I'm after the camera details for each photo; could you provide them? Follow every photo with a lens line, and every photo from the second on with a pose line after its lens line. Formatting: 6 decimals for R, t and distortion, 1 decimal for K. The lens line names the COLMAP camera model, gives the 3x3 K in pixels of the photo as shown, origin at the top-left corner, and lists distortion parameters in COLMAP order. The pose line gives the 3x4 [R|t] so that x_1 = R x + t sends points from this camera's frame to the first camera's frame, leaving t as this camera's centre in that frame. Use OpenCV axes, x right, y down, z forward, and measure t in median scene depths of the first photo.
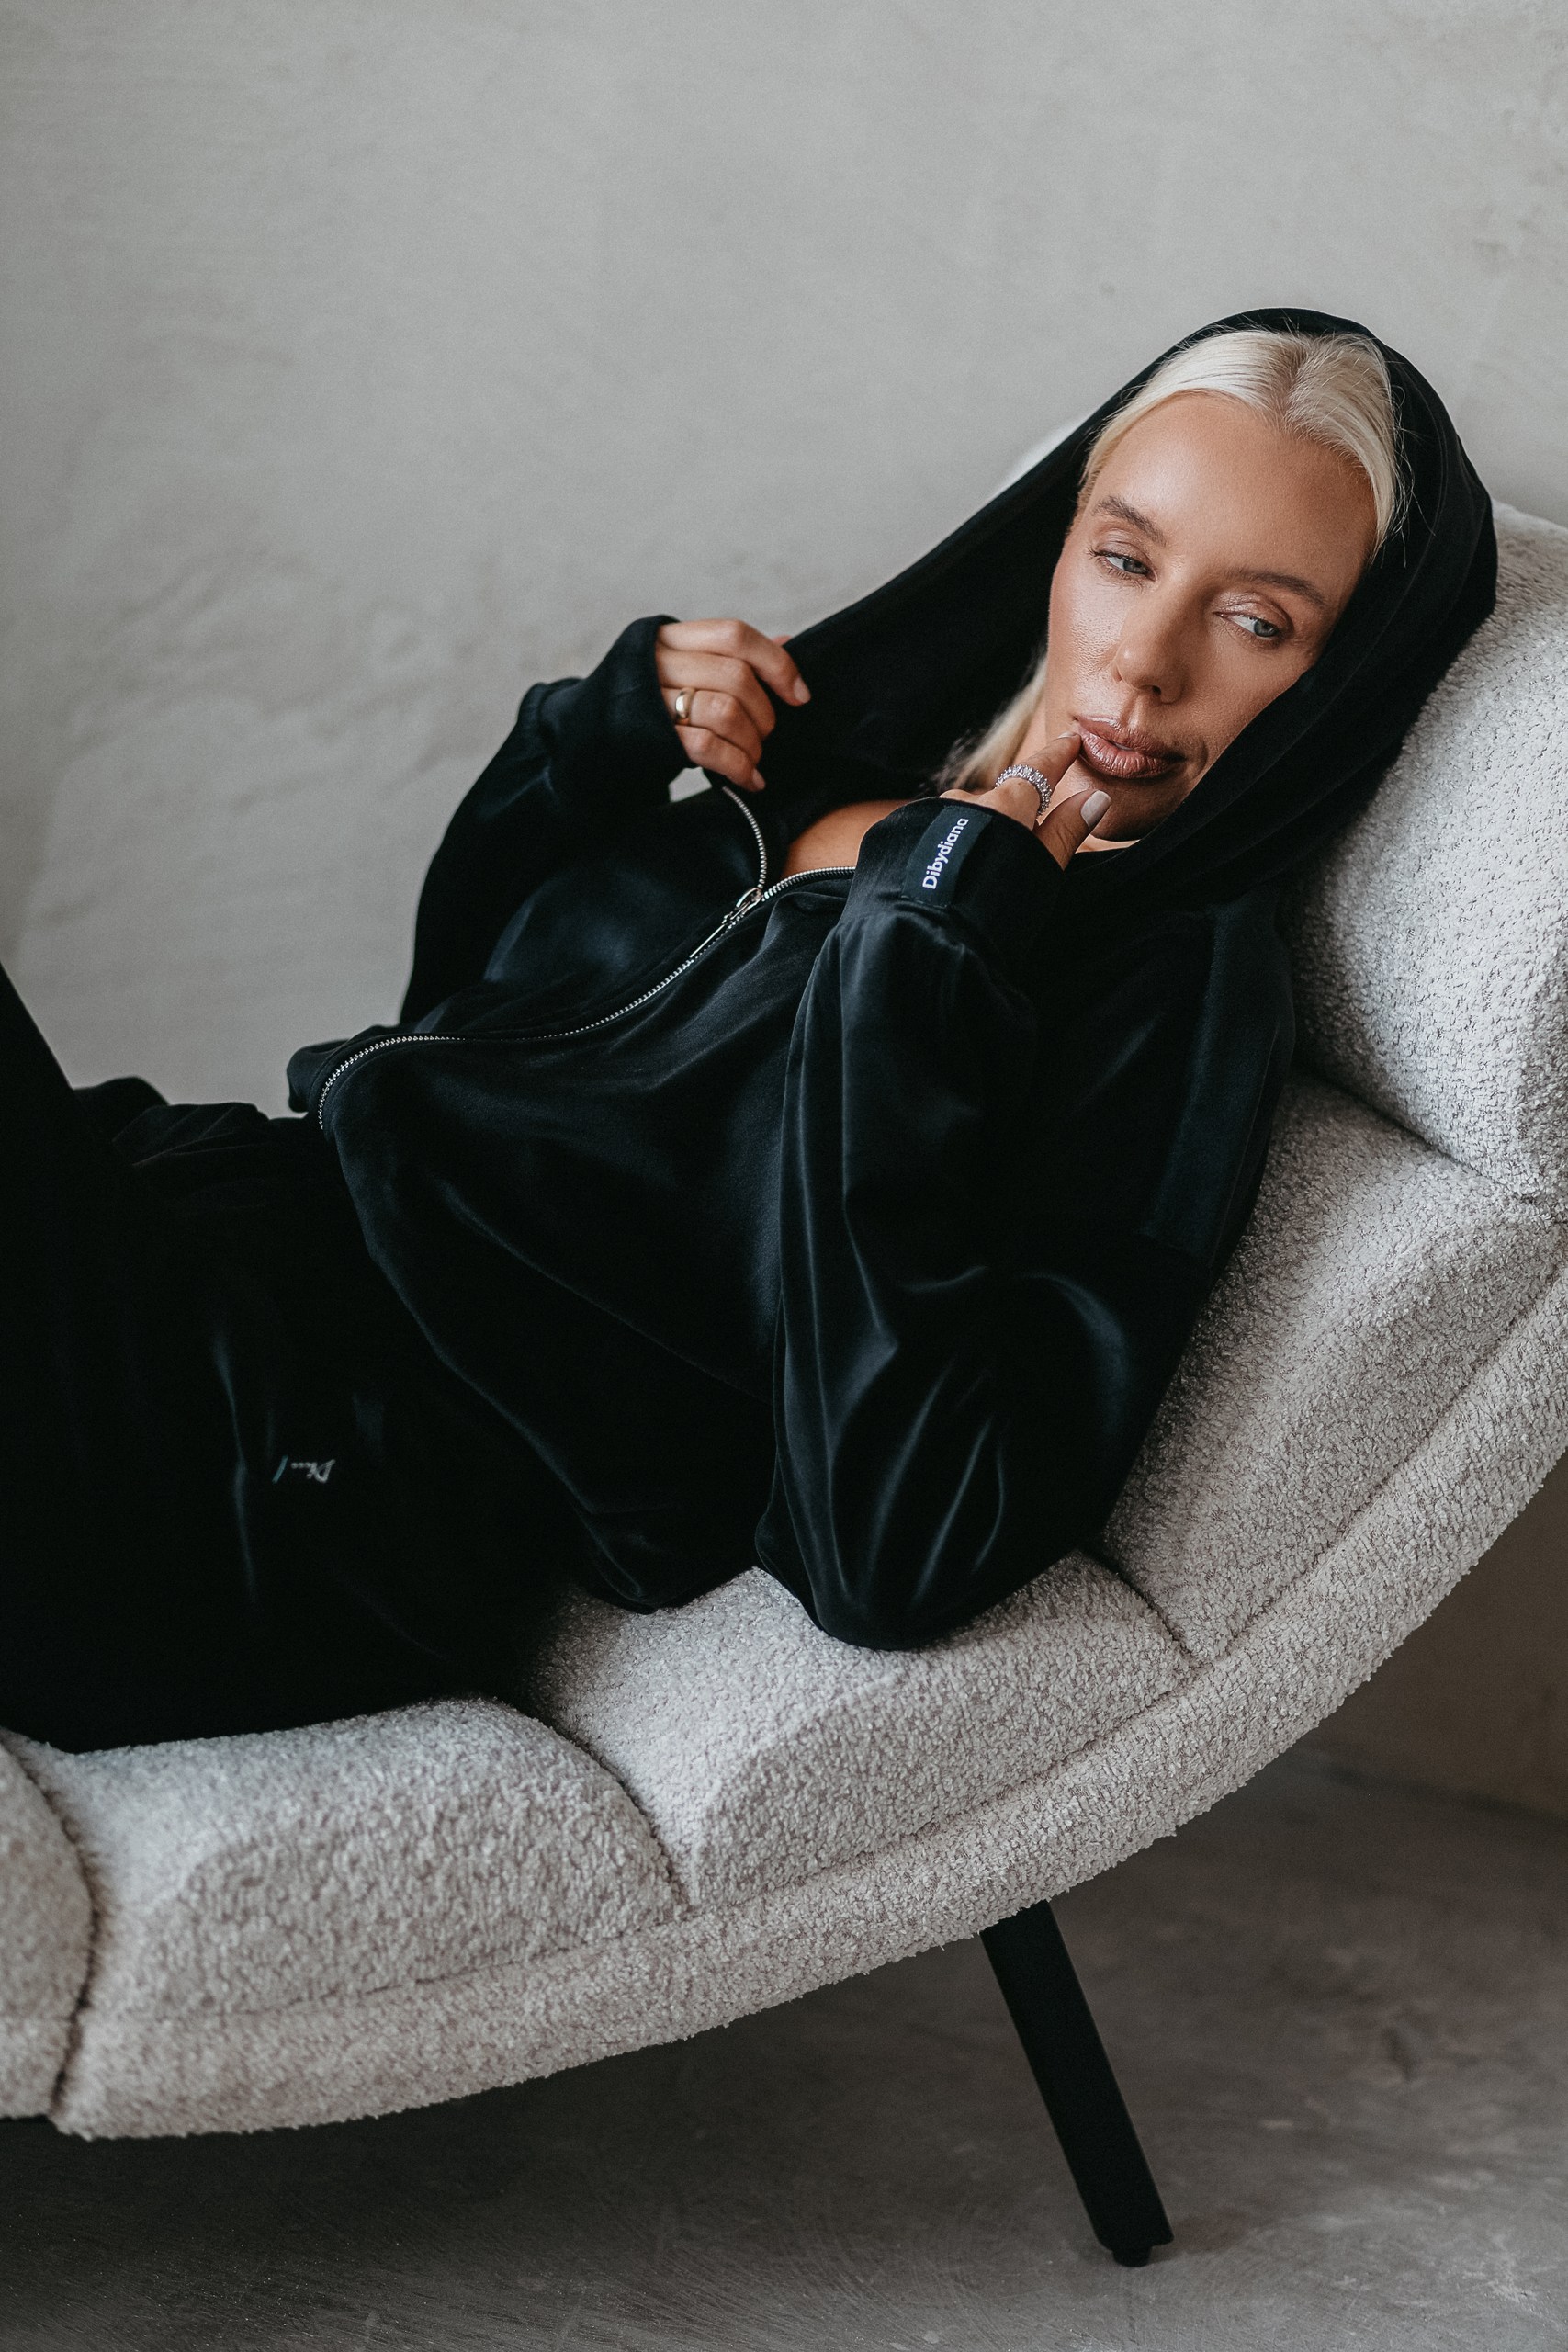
lens RADIAL K [[5426.0, 0, 769.8], [0, 5426.0, 1180.4], [0, 0, 1]] dist [0.049502, 0.000000]
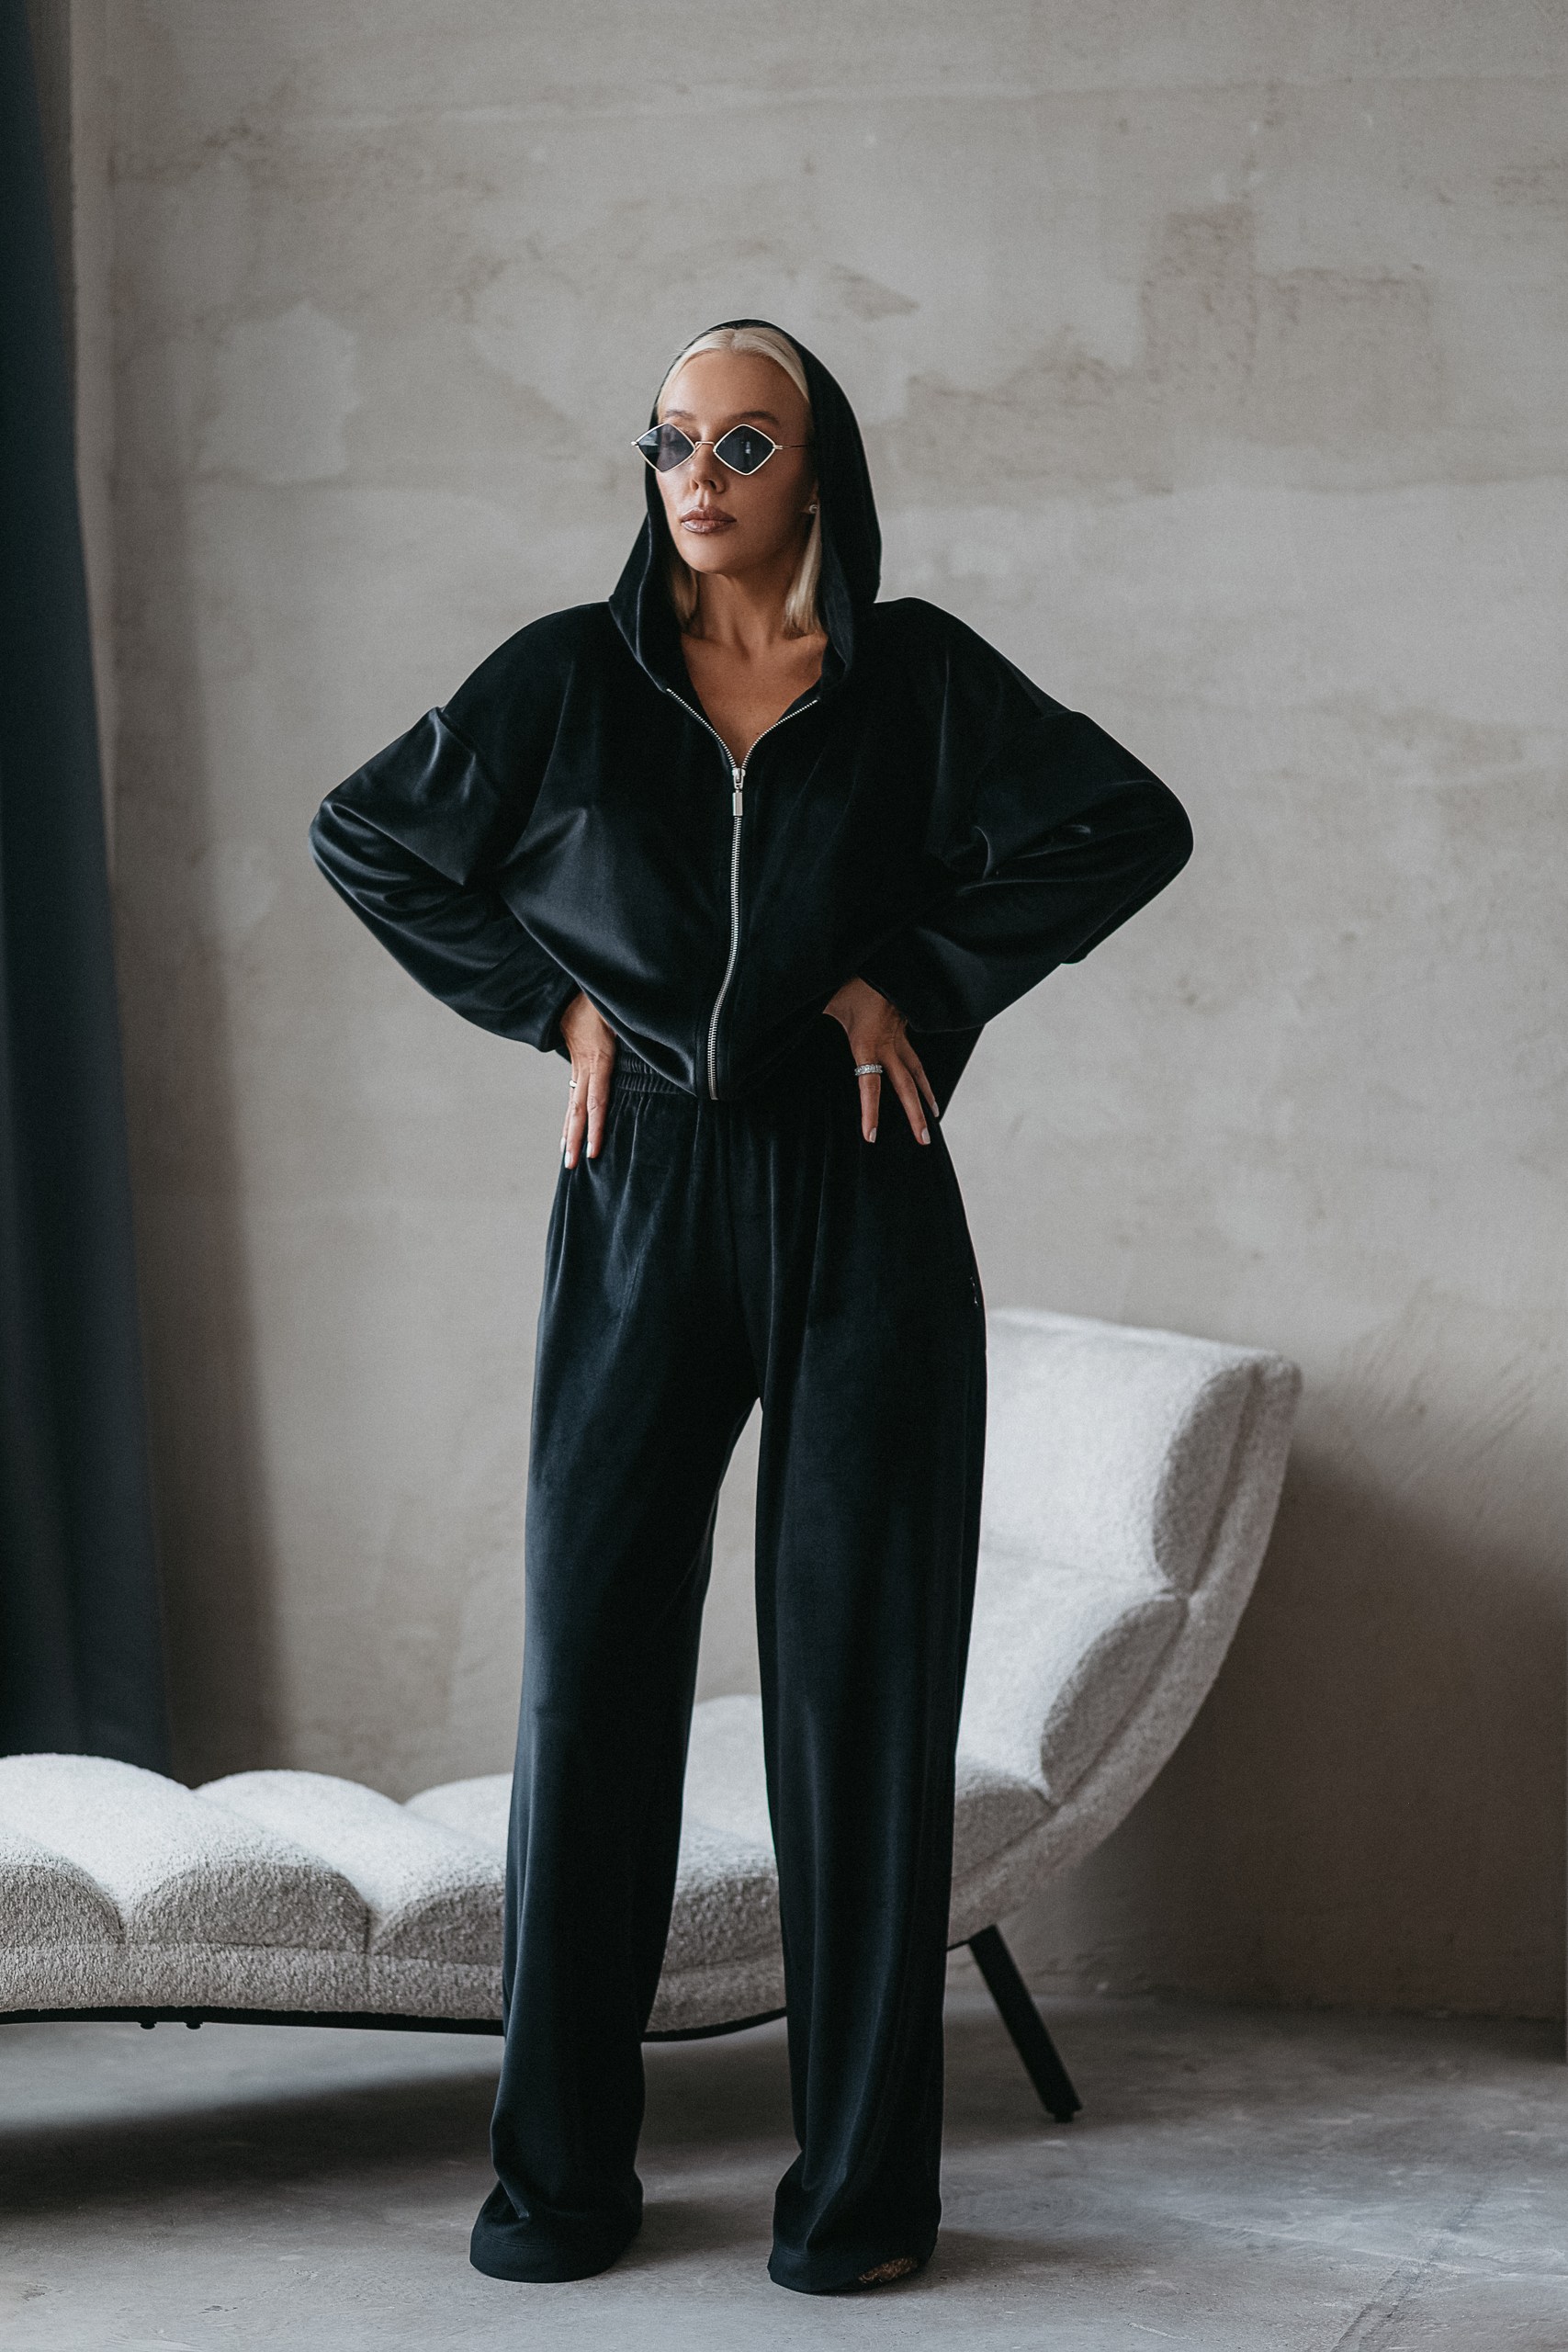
lens RADIAL K [[5426.0, 0, 808.3], [0, 5426.0, 1170.1], [0, 0, 1]] dist [0.049502, 0.000000]
pose [[0.992153, -0.120045, 0.034966, -0.071881], [0.125021, 0.956448, -0.263775, 0.429003], [-0.001778, 0.266076, 0.963950, -1.298154]]
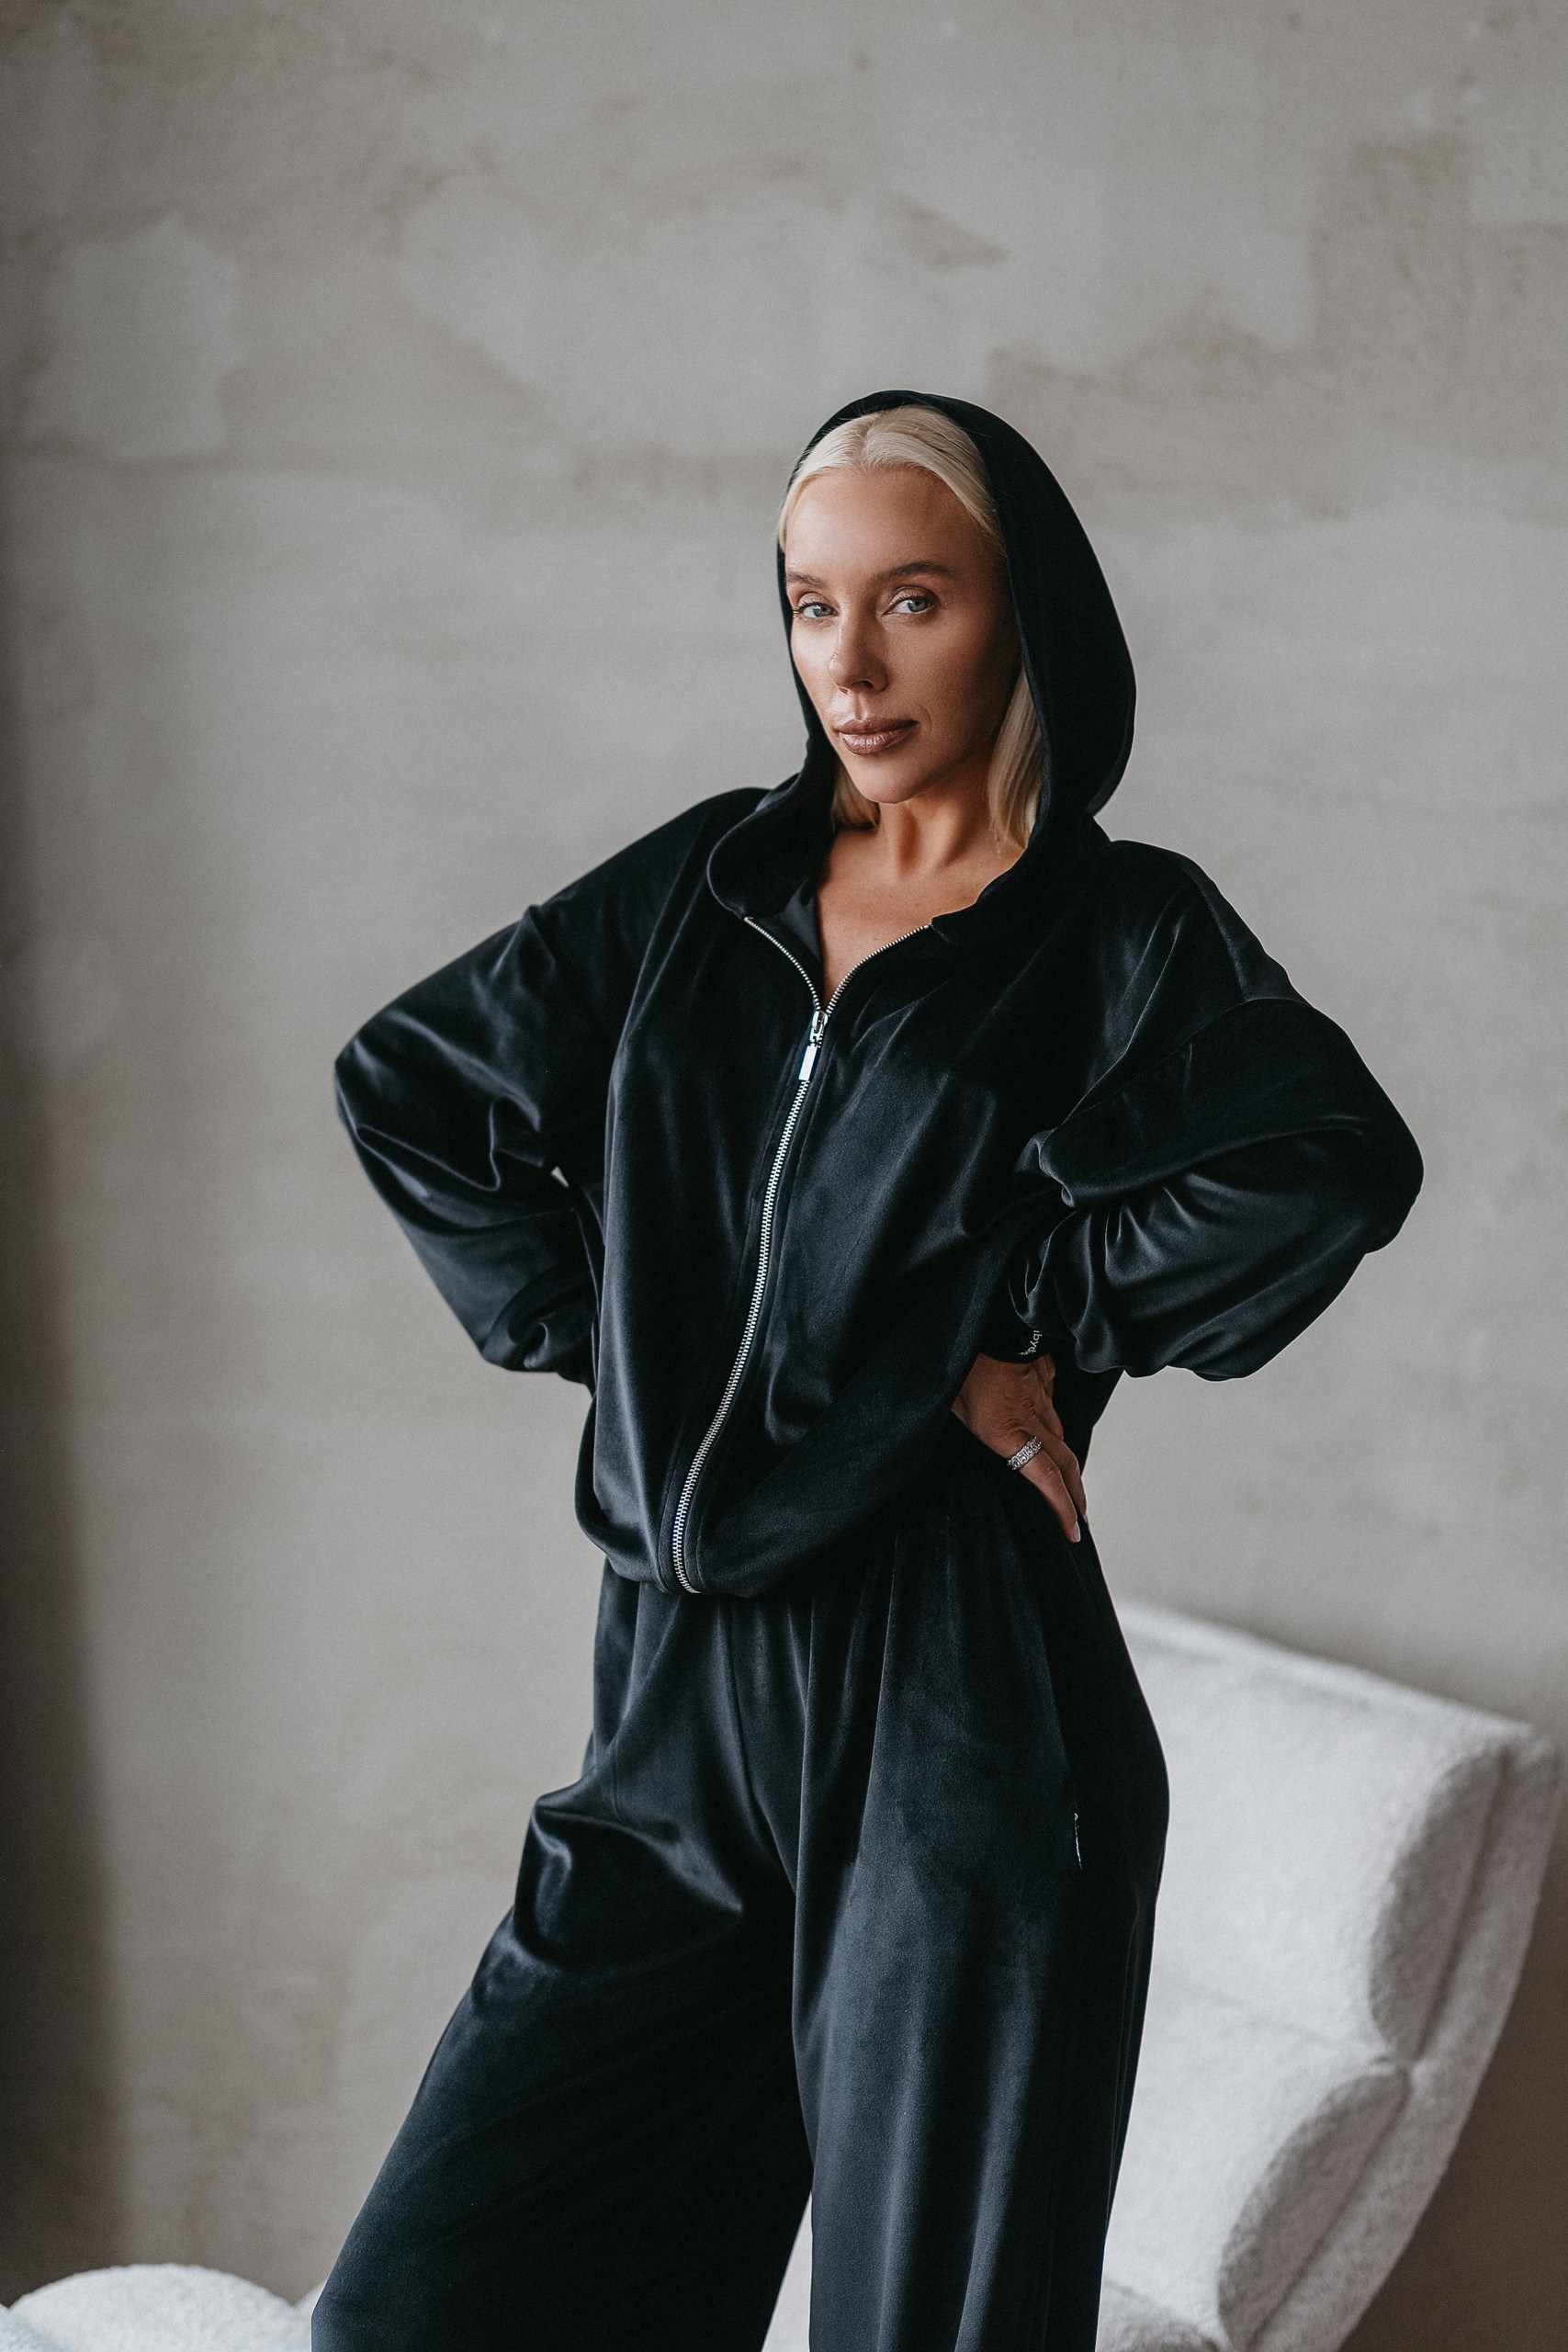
lens RADIAL K [[5426.0, 0, 825.7], [0, 5426.0, 1212.2], [0, 0, 1]] dist [0.049502, 0.000000]
pose [[0.989067, -0.106299, 0.102214, -0.179529], [0.125865, 0.969675, -0.209498, 0.081623], [-0.076845, 0.220072, 0.972452, -0.705143]]
